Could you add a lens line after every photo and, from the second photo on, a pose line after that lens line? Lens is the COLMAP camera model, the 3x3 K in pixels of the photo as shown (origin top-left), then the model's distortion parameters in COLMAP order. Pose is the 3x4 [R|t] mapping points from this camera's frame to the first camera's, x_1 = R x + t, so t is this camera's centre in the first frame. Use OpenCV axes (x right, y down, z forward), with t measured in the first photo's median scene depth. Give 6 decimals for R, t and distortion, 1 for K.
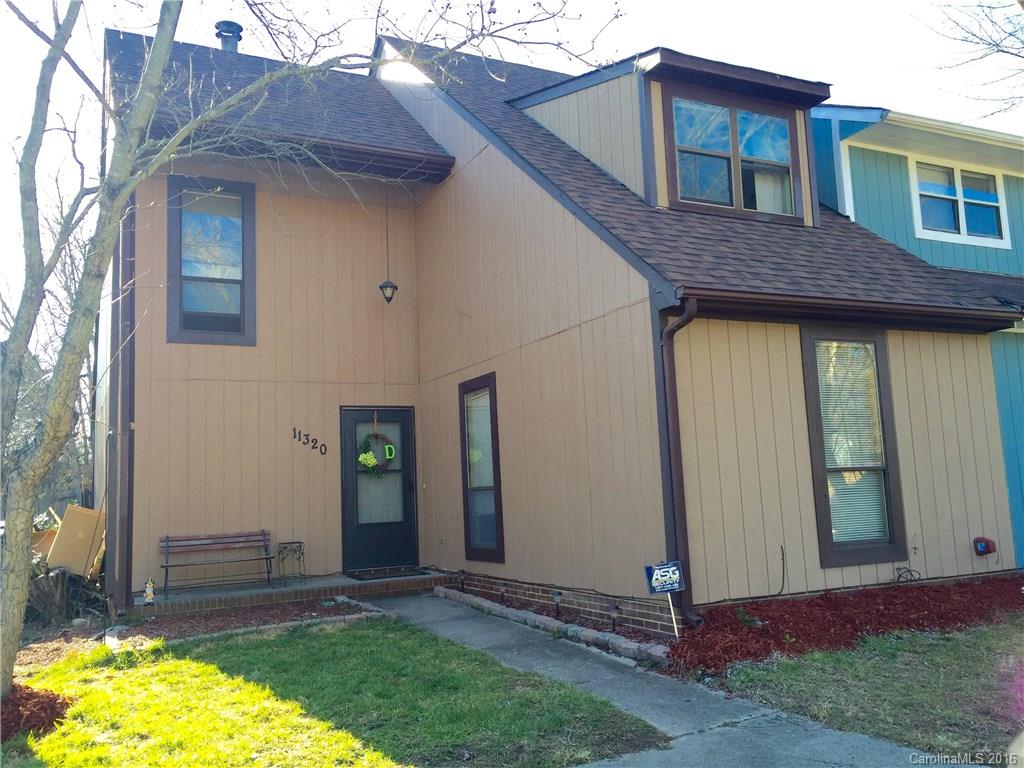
lens RADIAL K [[873.6, 0, 512.1], [0, 873.6, 382.5], [0, 0, 1]] dist [0.049666, -0.020403]
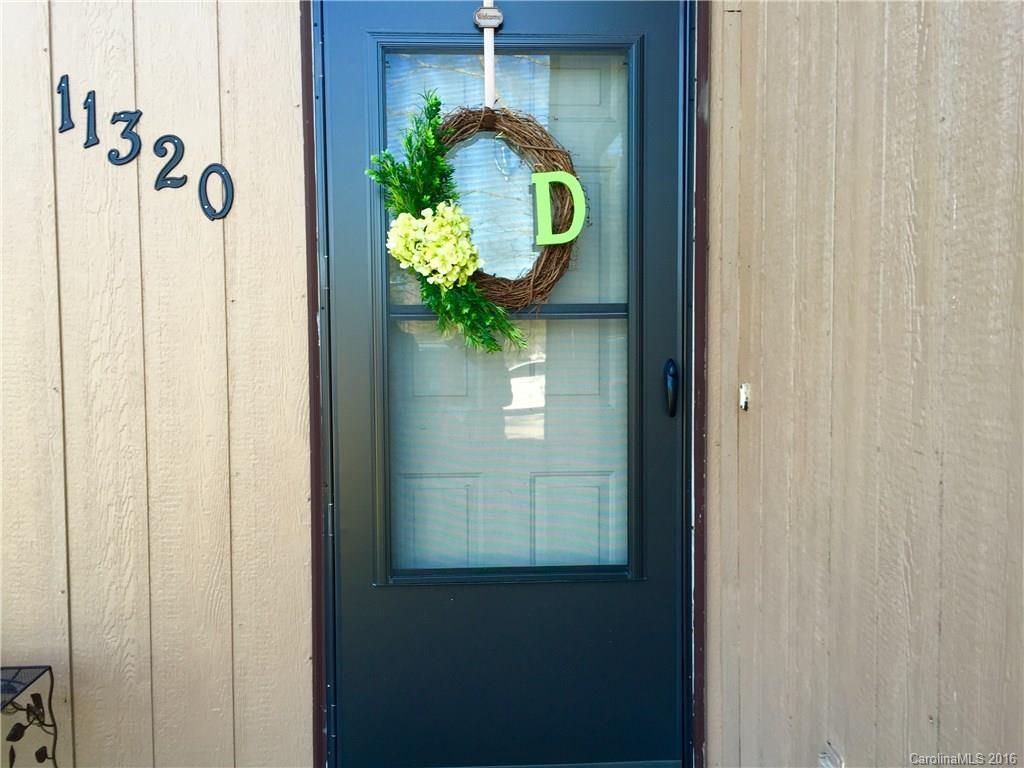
lens RADIAL K [[873.6, 0, 512.1], [0, 873.6, 383.8], [0, 0, 1]] dist [0.049666, -0.020403]
pose [[0.917636, 0.047652, -0.394555, -0.073686], [0.021656, 0.985315, 0.169368, 0.085369], [0.396831, -0.163963, 0.903129, 0.827900]]
